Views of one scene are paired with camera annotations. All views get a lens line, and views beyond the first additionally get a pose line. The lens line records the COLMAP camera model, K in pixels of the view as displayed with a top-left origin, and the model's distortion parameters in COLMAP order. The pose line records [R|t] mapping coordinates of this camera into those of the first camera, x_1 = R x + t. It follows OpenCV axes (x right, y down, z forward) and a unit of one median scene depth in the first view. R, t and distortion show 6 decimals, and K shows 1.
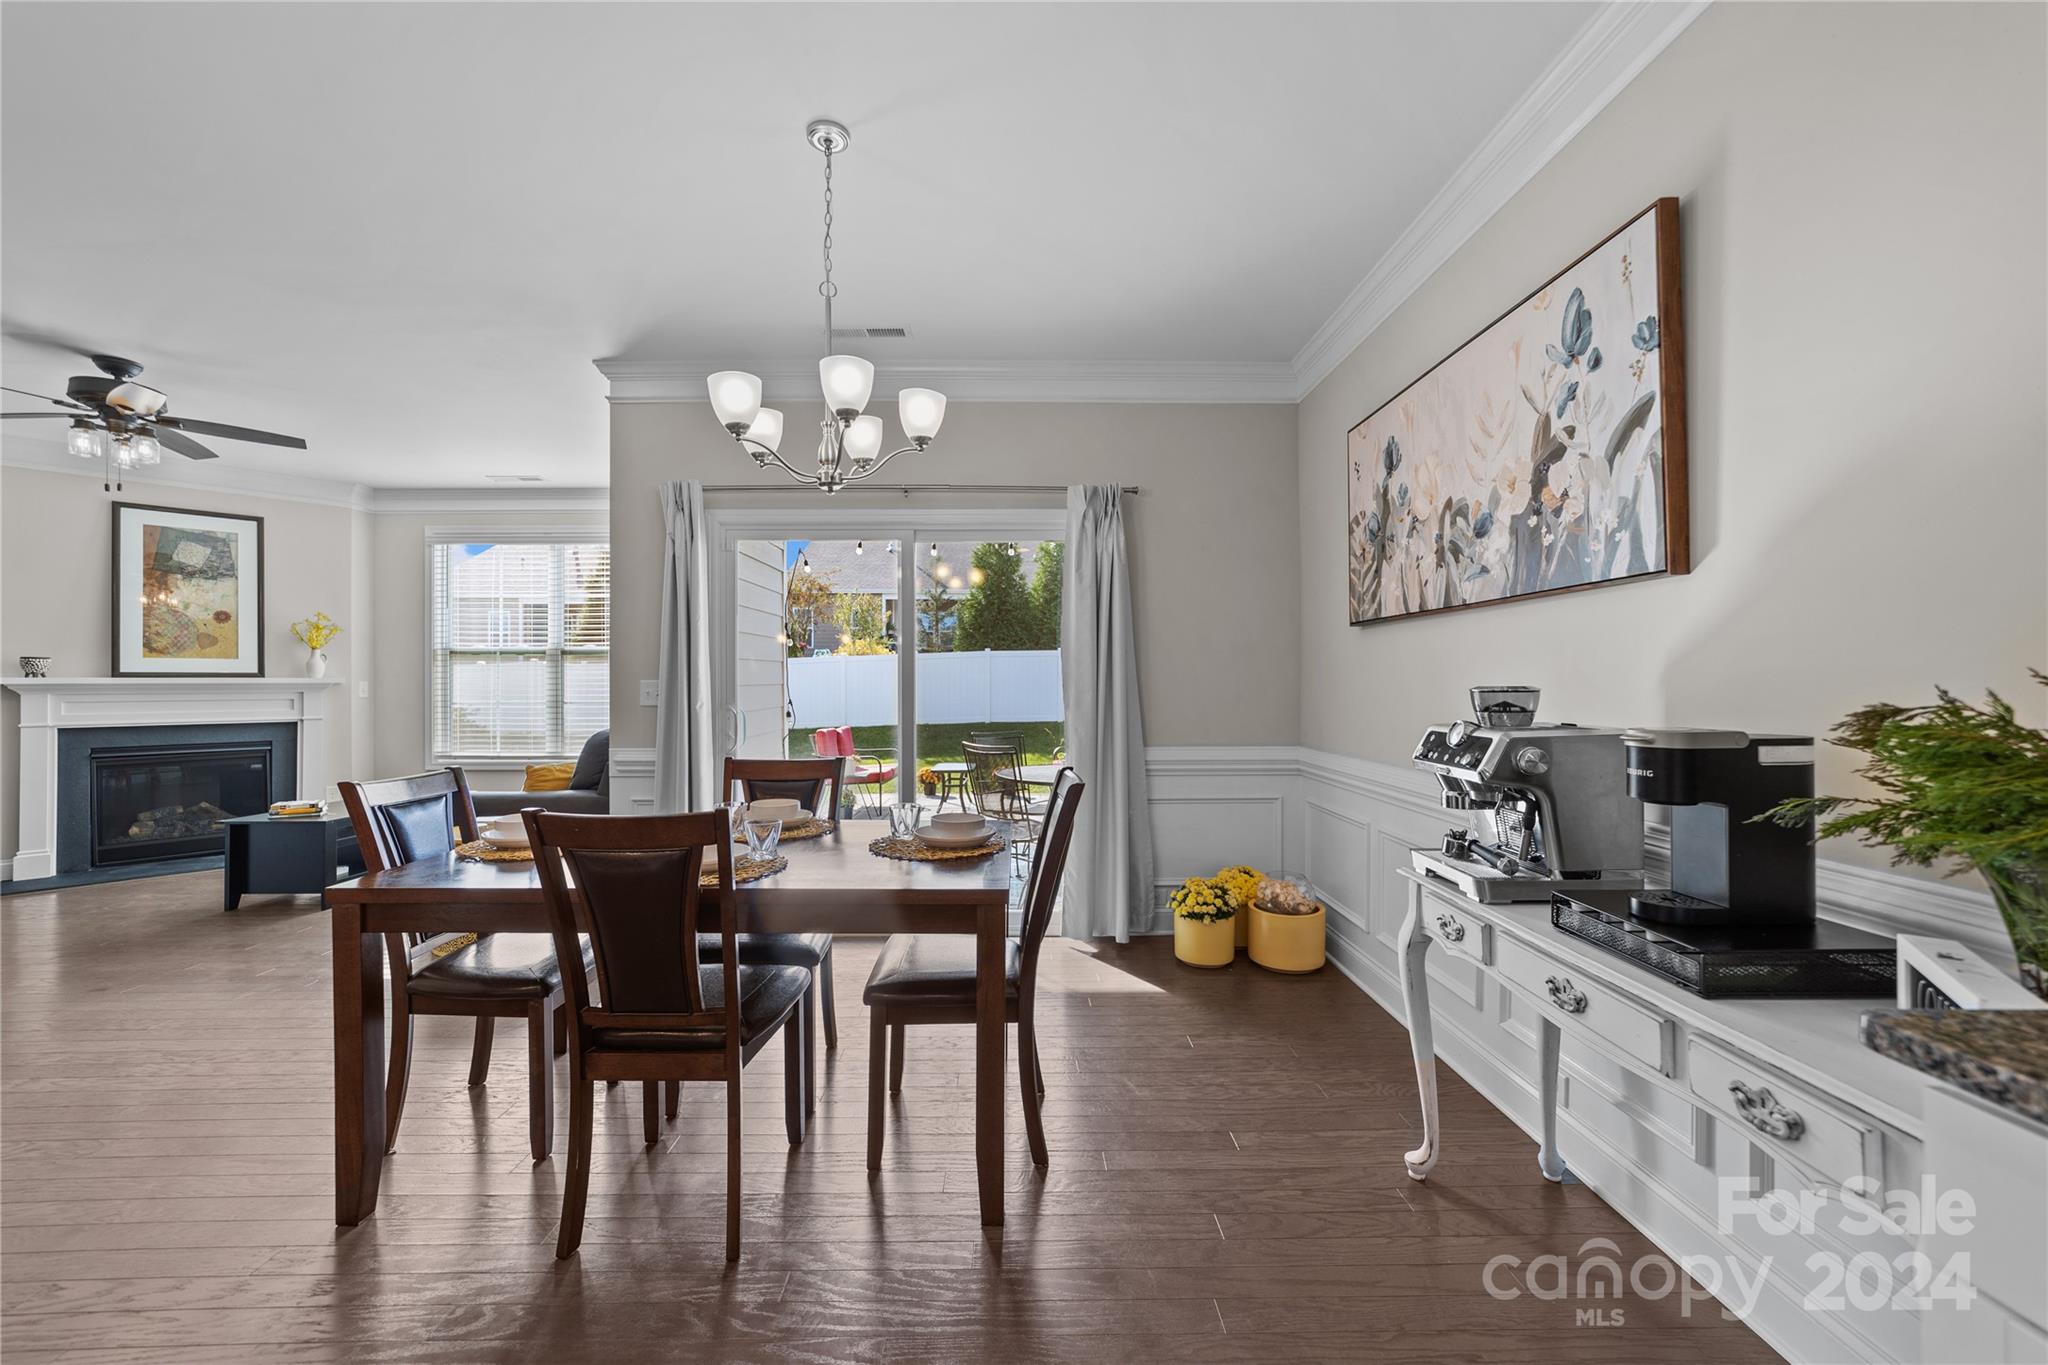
lens RADIAL K [[788.3, 0, 1022.4], [0, 788.3, 678.9], [0, 0, 1]] dist [-0.011009, 0.004440]
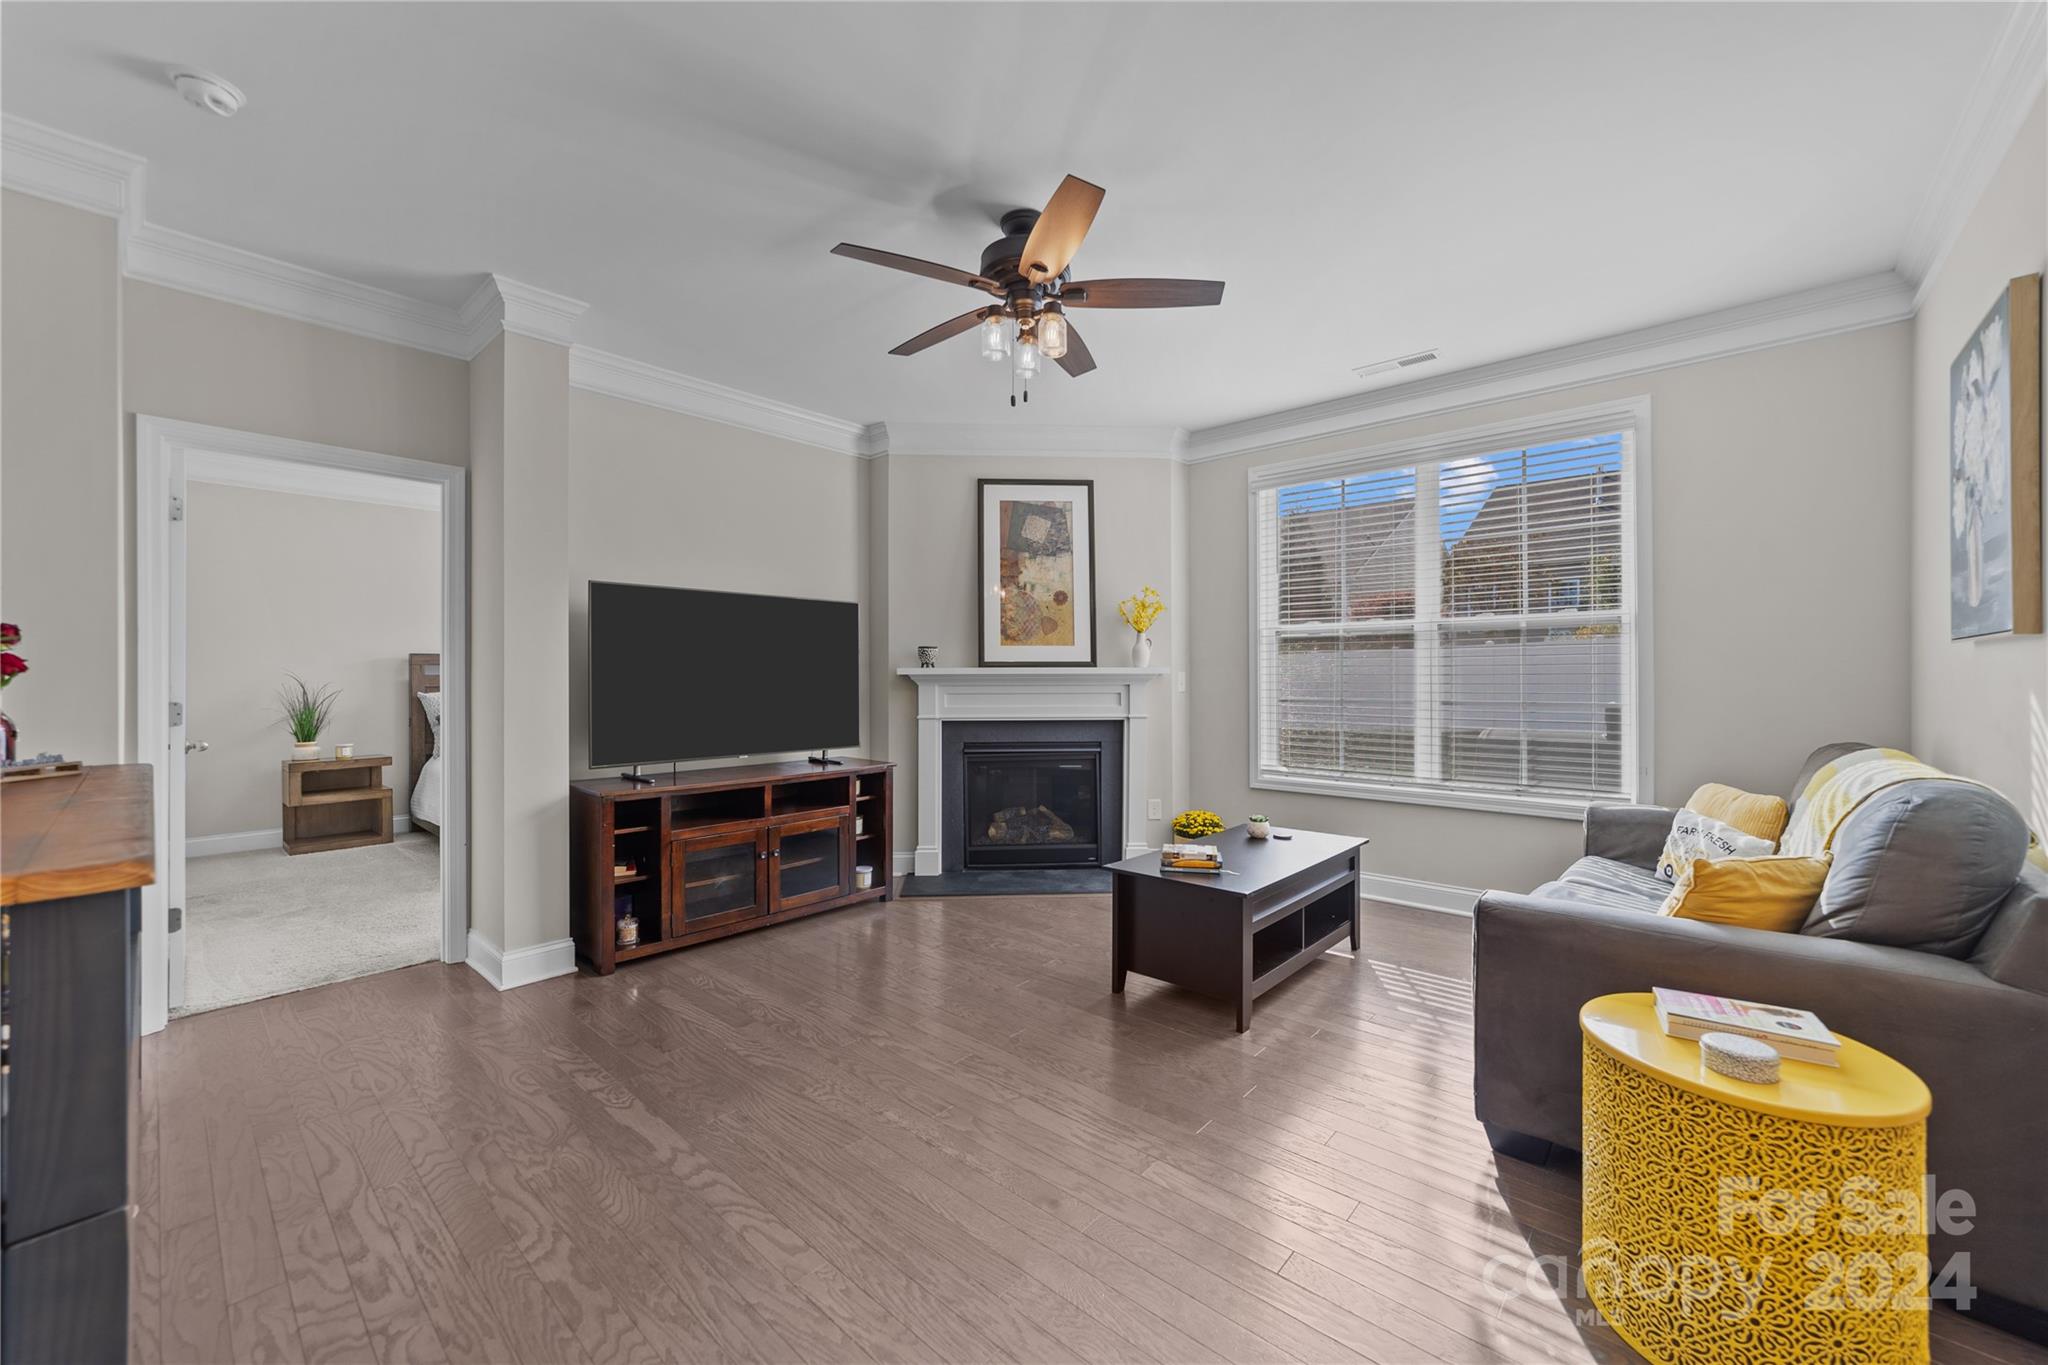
lens RADIAL K [[788.3, 0, 1012.8], [0, 788.3, 674.0], [0, 0, 1]] dist [-0.011009, 0.004440]
pose [[0.730682, -0.000072, -0.682718, -0.469662], [0.001995, 0.999996, 0.002030, 0.003838], [0.682715, -0.002845, 0.730679, 0.326667]]
